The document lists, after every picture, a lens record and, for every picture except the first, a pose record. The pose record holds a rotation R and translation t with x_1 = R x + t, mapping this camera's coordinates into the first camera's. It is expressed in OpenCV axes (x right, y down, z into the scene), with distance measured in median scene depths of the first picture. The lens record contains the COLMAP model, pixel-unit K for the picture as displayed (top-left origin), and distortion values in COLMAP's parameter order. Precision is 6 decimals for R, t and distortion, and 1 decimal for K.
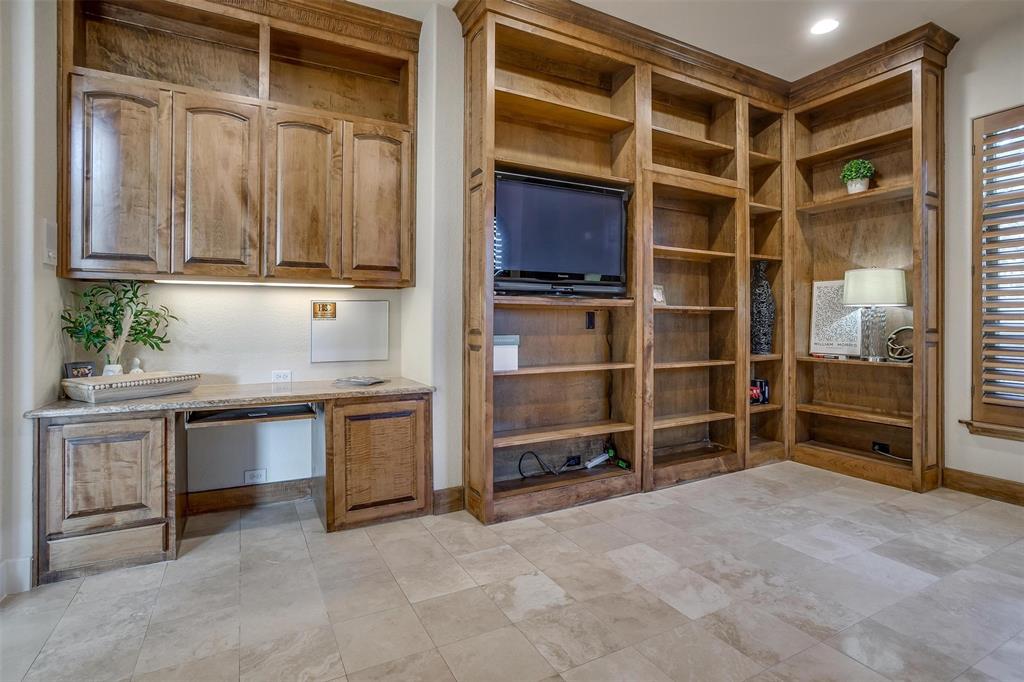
lens RADIAL K [[500.0, 0, 504.0], [0, 500.0, 336.7], [0, 0, 1]] dist [-0.050258, 0.026580]
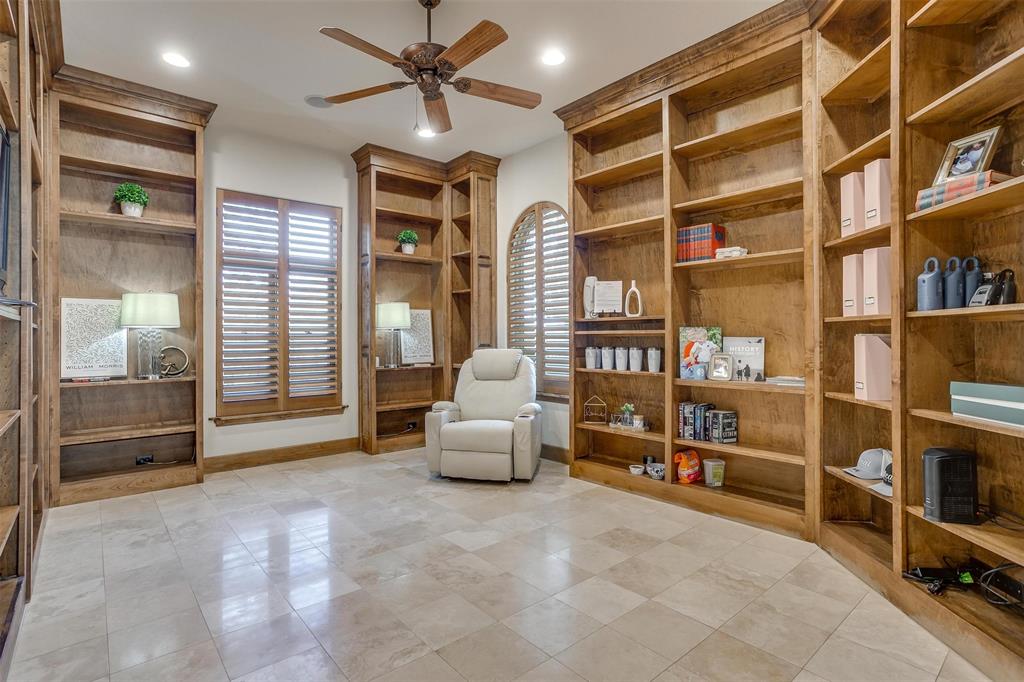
lens RADIAL K [[495.1, 0, 507.9], [0, 495.1, 339.8], [0, 0, 1]] dist [-0.037748, 0.024553]
pose [[-0.209417, 0.000544, 0.977826, -0.485632], [0.038366, 0.999234, 0.007660, -0.014138], [-0.977073, 0.039120, -0.209278, 0.494636]]
